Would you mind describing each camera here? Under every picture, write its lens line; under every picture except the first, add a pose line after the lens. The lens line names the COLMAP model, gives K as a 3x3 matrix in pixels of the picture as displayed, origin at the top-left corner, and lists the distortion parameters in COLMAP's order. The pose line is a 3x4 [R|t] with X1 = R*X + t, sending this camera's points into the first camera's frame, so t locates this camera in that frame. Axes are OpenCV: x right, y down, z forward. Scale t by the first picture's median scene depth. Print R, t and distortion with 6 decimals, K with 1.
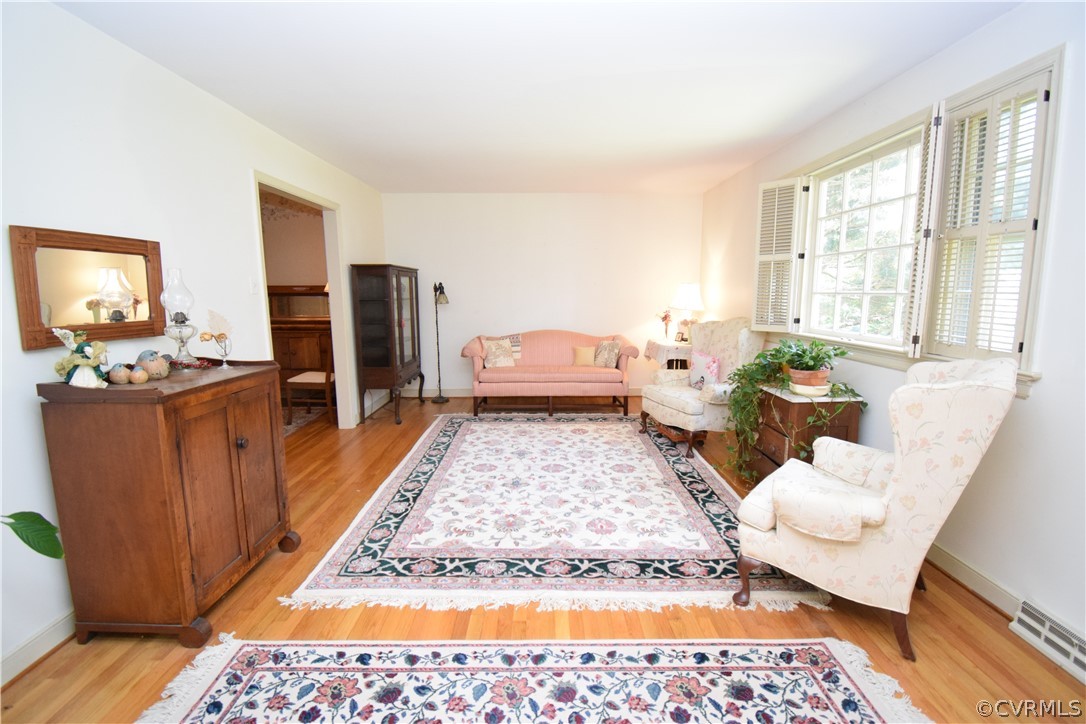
lens RADIAL K [[492.4, 0, 545.5], [0, 492.4, 355.8], [0, 0, 1]] dist [0.004971, -0.017516]
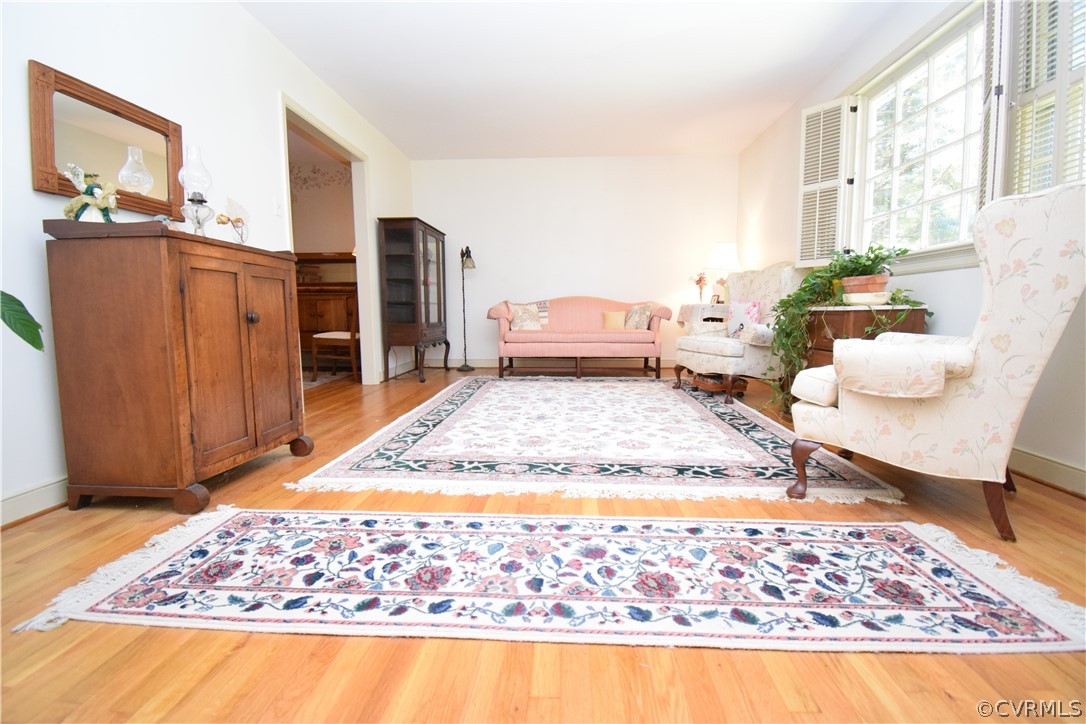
lens RADIAL K [[492.4, 0, 543.5], [0, 492.4, 359.1], [0, 0, 1]] dist [0.004971, -0.017516]
pose [[0.998063, 0.005351, -0.061977, 0.002915], [-0.008010, 0.999054, -0.042739, 0.282483], [0.061689, 0.043152, 0.997162, 0.087321]]
